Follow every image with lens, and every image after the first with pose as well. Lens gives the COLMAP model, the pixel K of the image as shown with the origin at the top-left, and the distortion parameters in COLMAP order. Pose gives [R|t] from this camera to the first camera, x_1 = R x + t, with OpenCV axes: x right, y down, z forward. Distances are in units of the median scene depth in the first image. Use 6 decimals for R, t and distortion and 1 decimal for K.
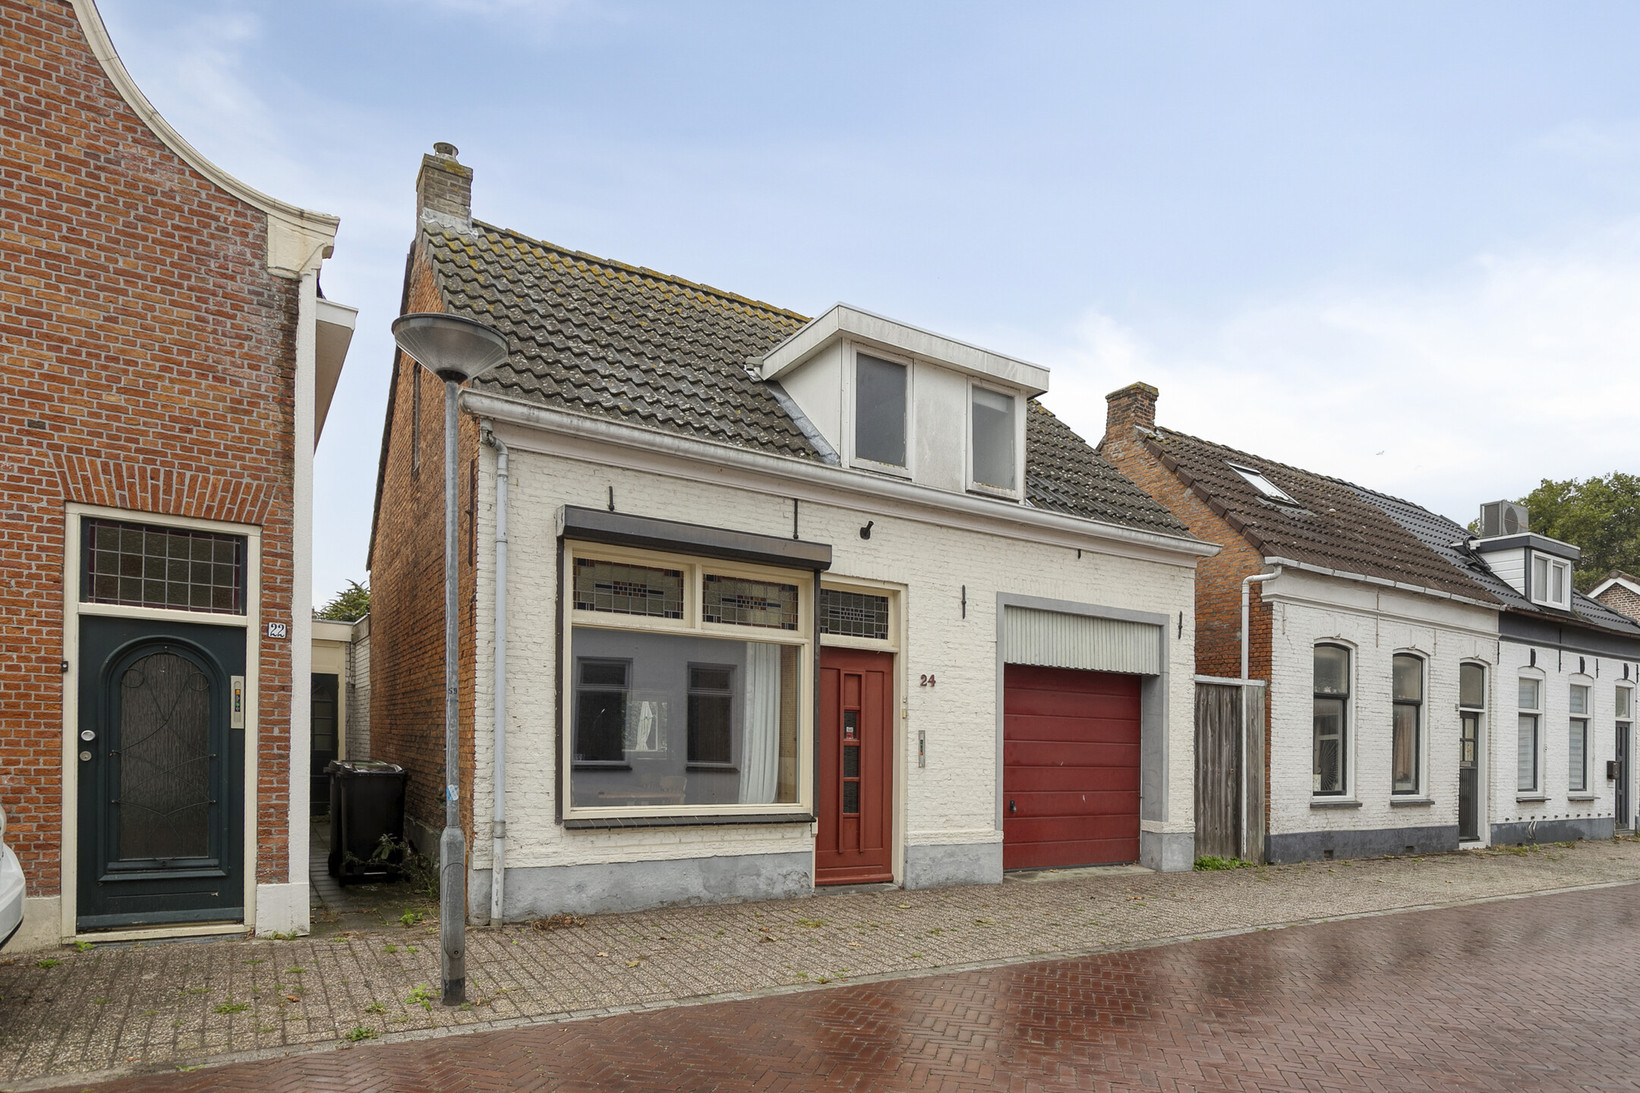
lens RADIAL K [[925.6, 0, 822.0], [0, 925.6, 544.3], [0, 0, 1]] dist [-0.007399, 0.001115]
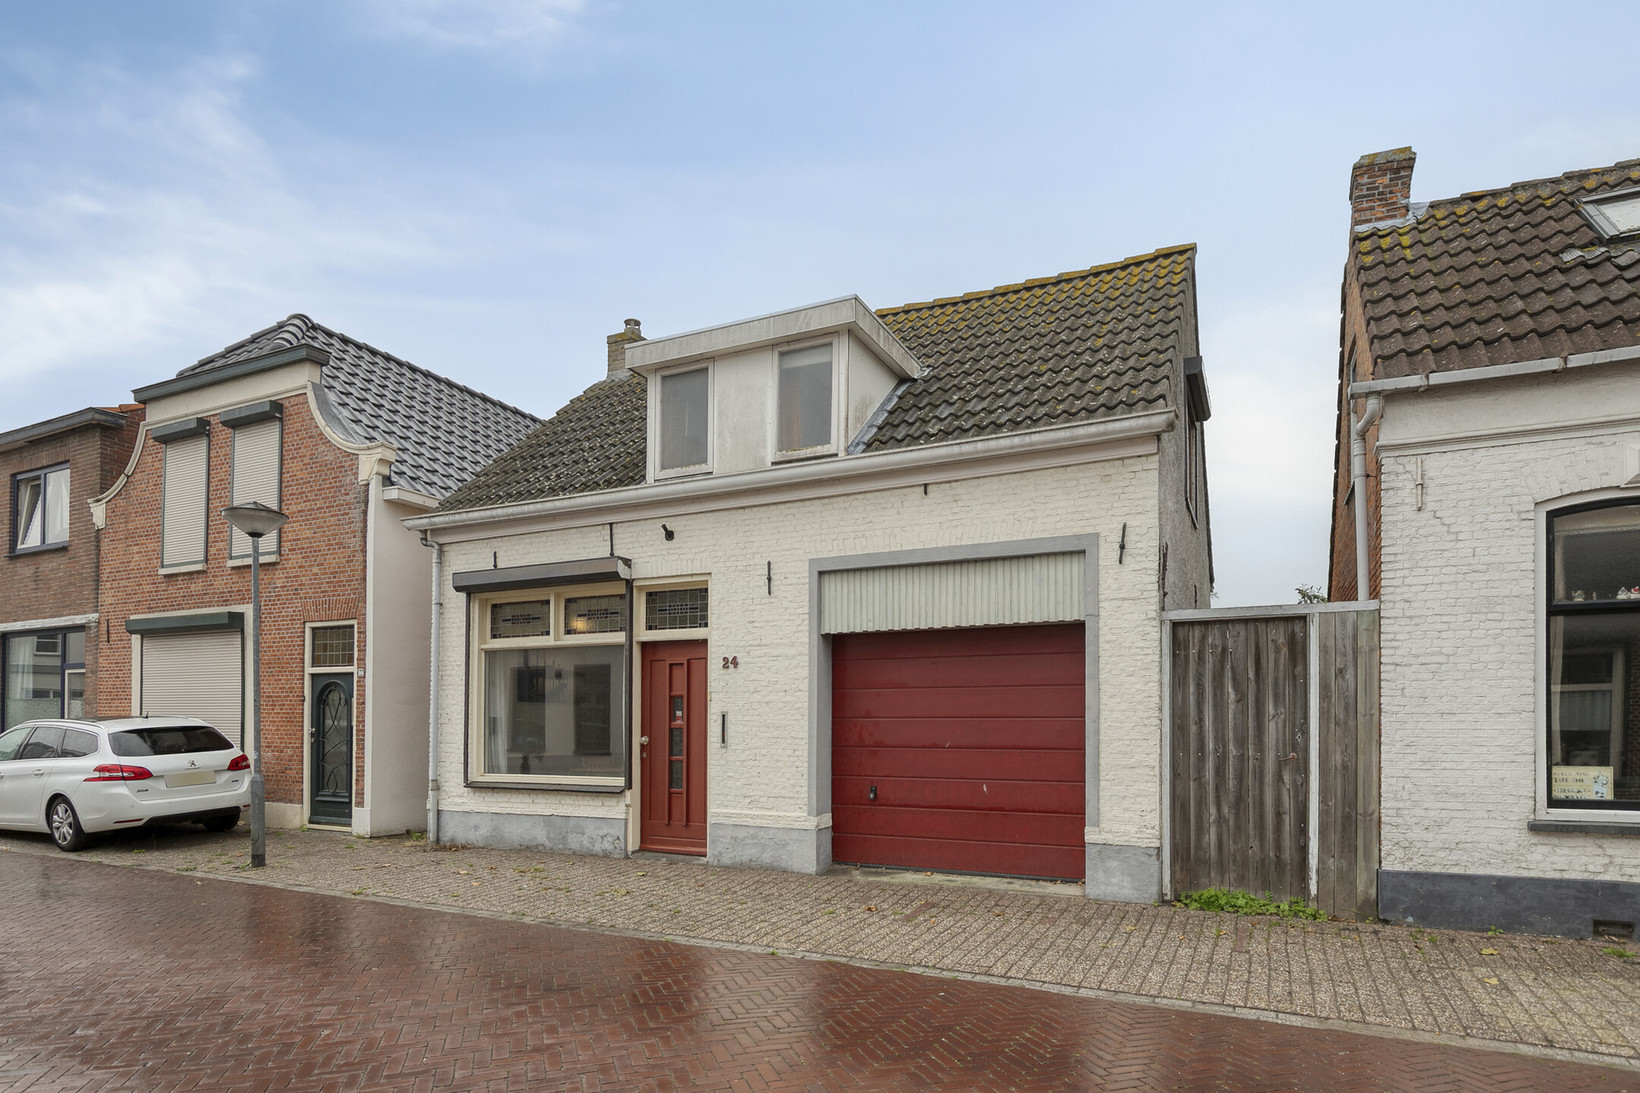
lens RADIAL K [[842.8, 0, 822.0], [0, 842.8, 549.8], [0, 0, 1]] dist [-0.008981, 0.000099]
pose [[0.550106, -0.194136, -0.812216, 0.940227], [0.186403, 0.976610, -0.107180, 0.143449], [0.814025, -0.092439, 0.573426, 0.558060]]
